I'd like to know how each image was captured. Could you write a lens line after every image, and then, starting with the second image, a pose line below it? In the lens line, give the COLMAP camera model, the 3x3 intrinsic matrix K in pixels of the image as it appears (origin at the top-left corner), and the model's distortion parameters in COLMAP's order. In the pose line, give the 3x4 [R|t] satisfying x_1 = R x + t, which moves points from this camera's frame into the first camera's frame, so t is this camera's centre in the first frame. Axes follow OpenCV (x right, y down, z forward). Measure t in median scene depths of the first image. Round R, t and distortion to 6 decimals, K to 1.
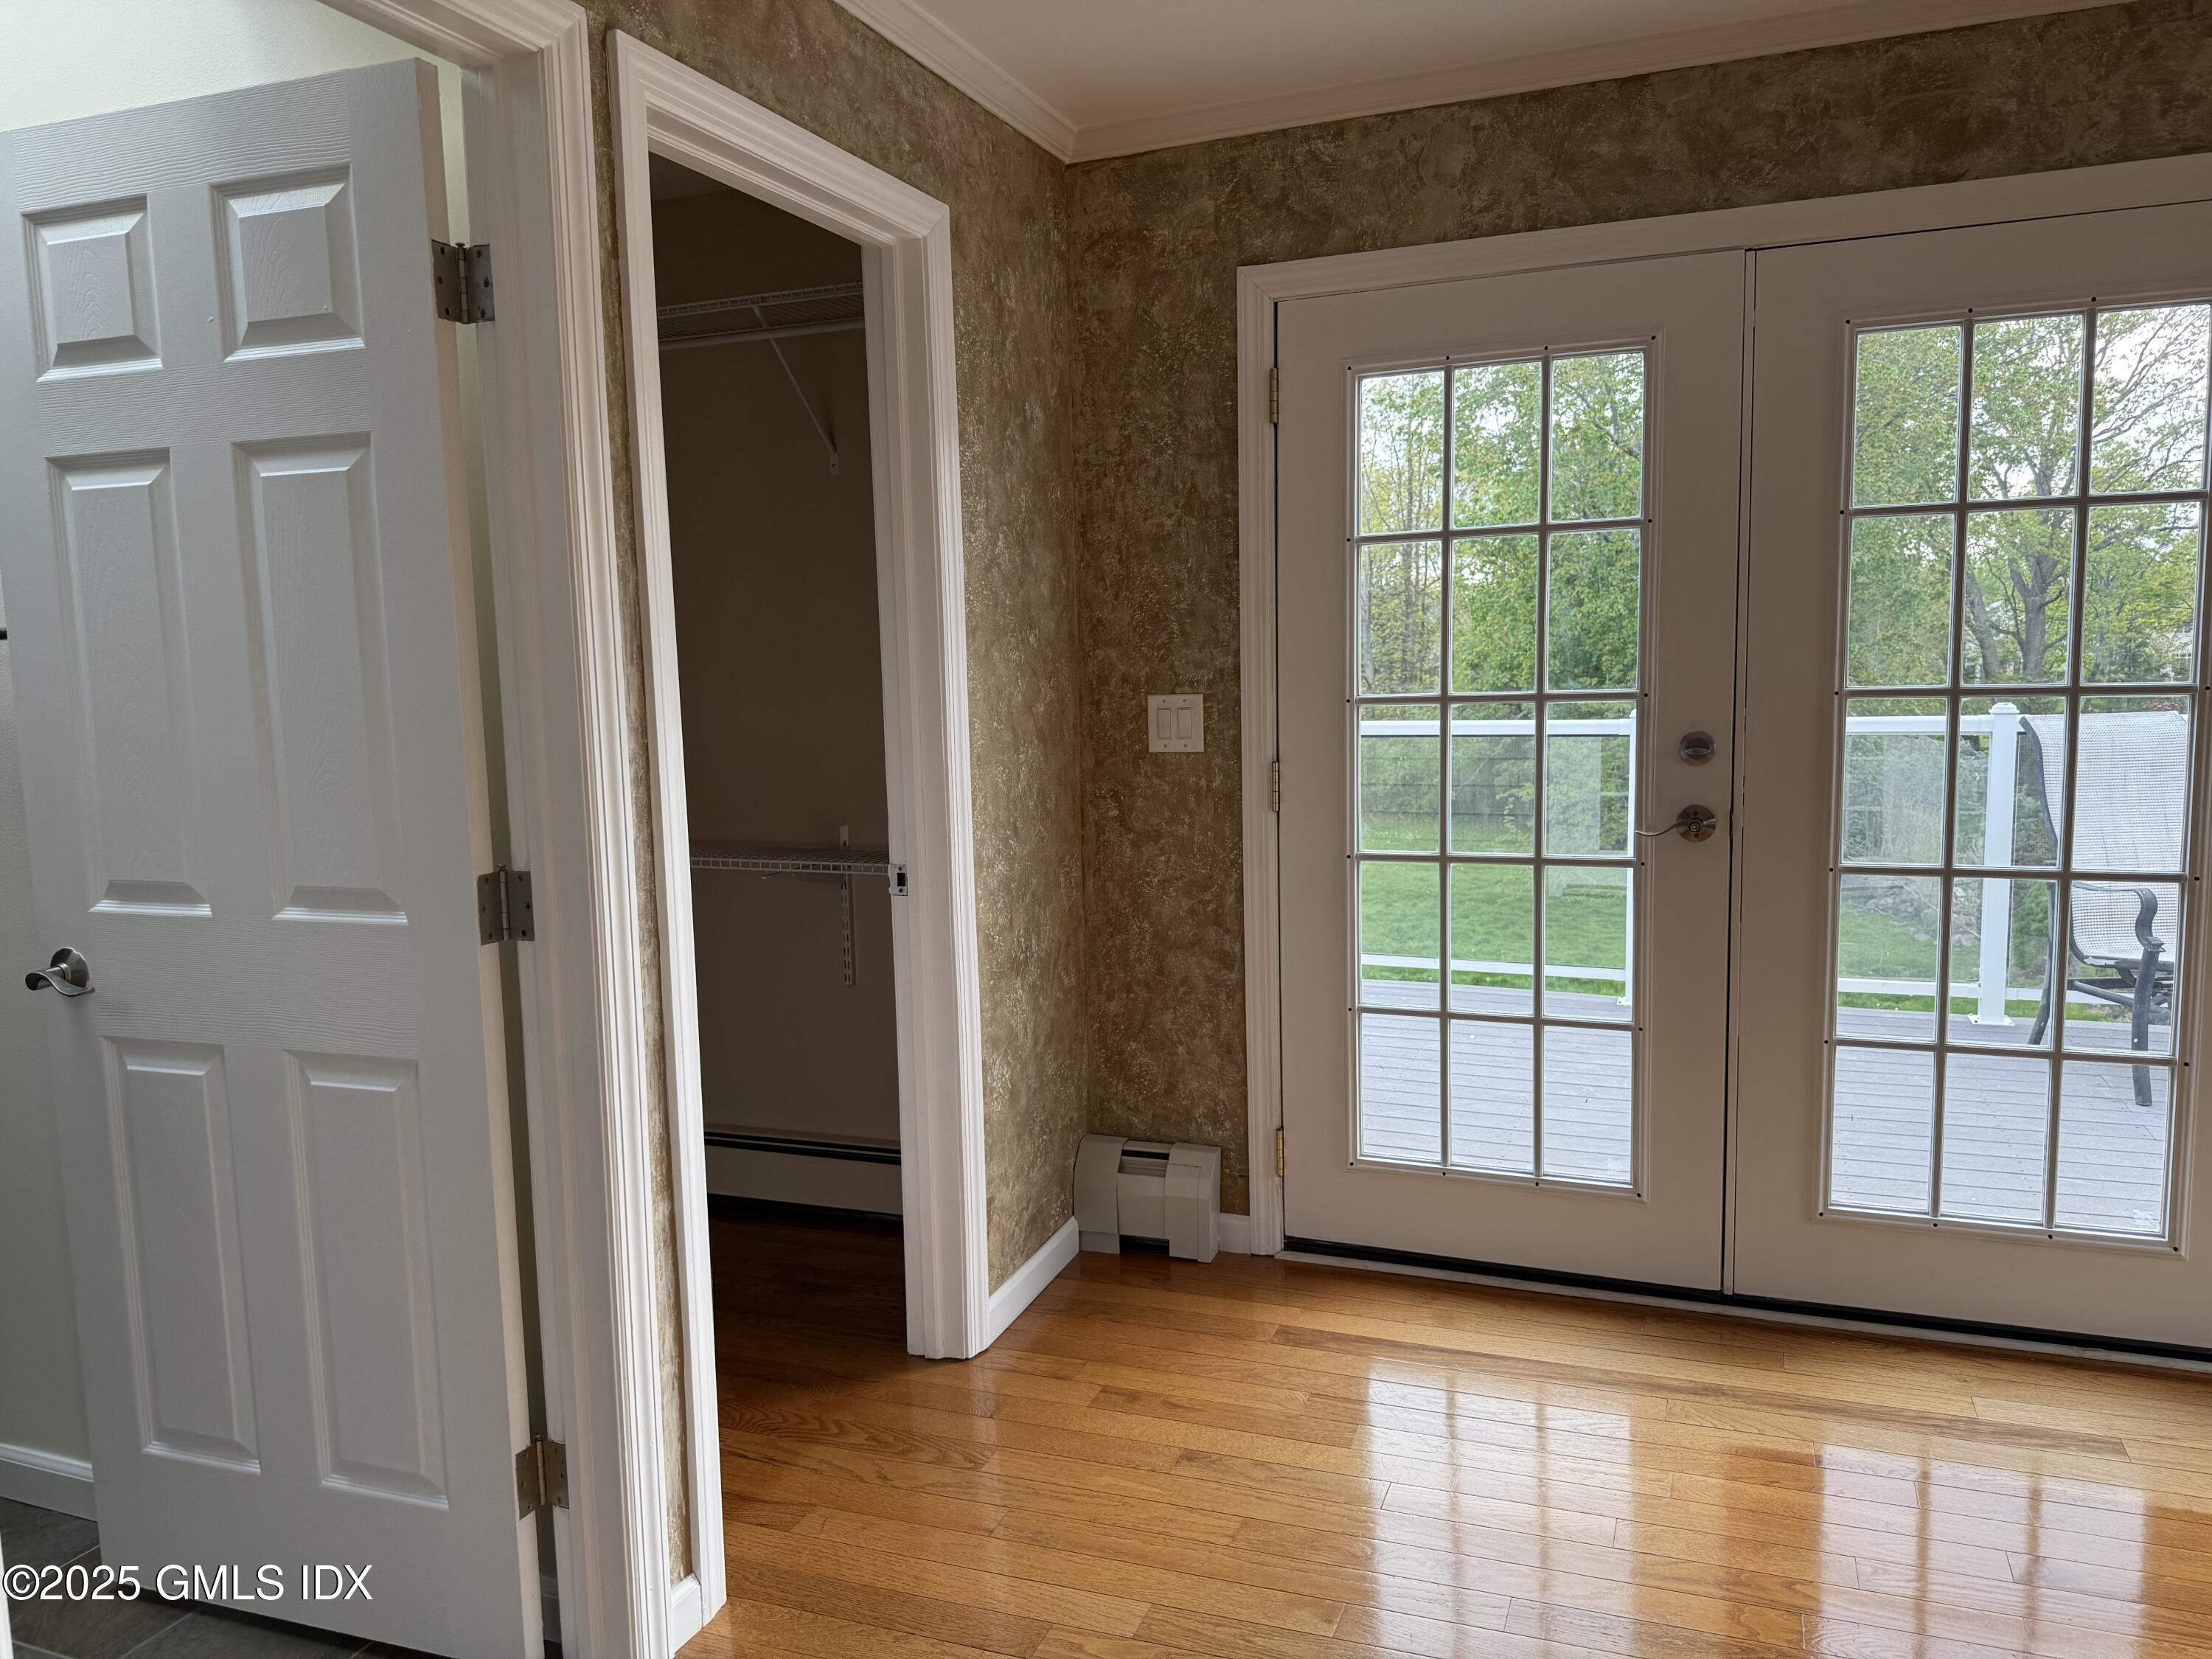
lens RADIAL K [[1552.6, 0, 1124.8], [0, 1552.6, 836.7], [0, 0, 1]] dist [0.066696, -0.083922]
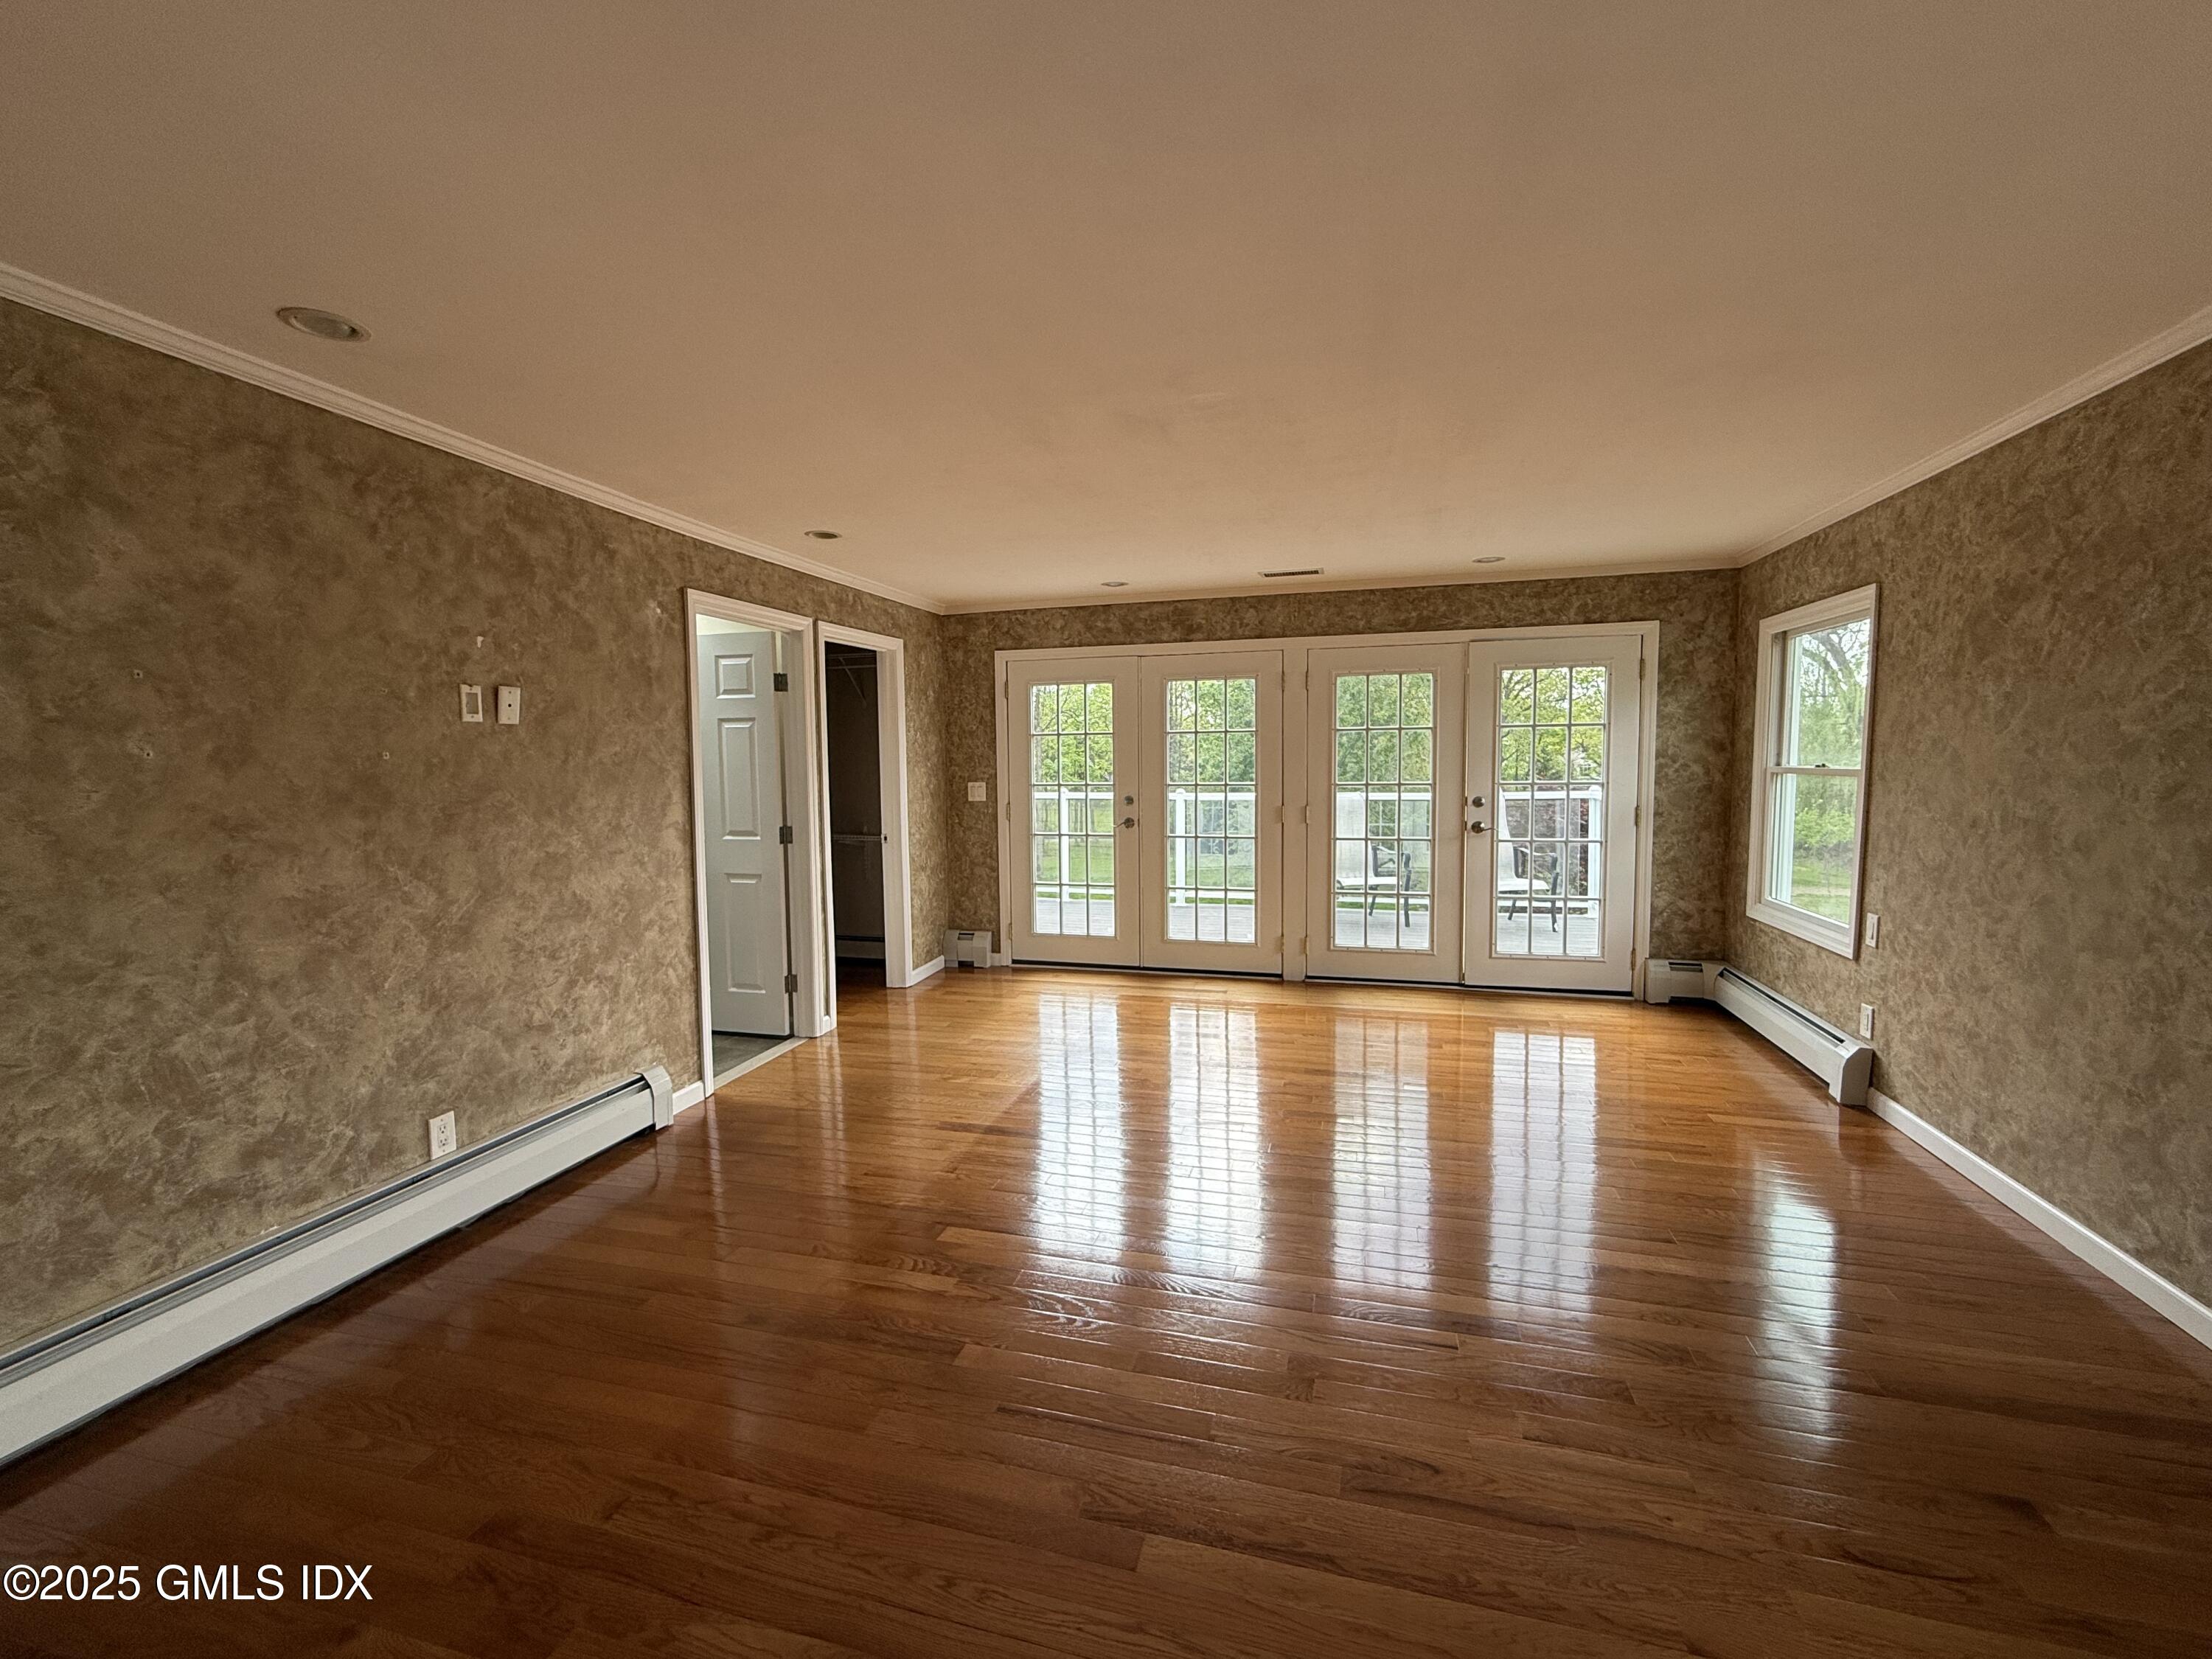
lens RADIAL K [[881.6, 0, 1098.4], [0, 881.6, 829.3], [0, 0, 1]] dist [0.000455, 0.000433]
pose [[0.995349, 0.005687, 0.096165, 0.115198], [-0.002363, 0.999397, -0.034646, 0.067470], [-0.096304, 0.034258, 0.994762, -0.834272]]
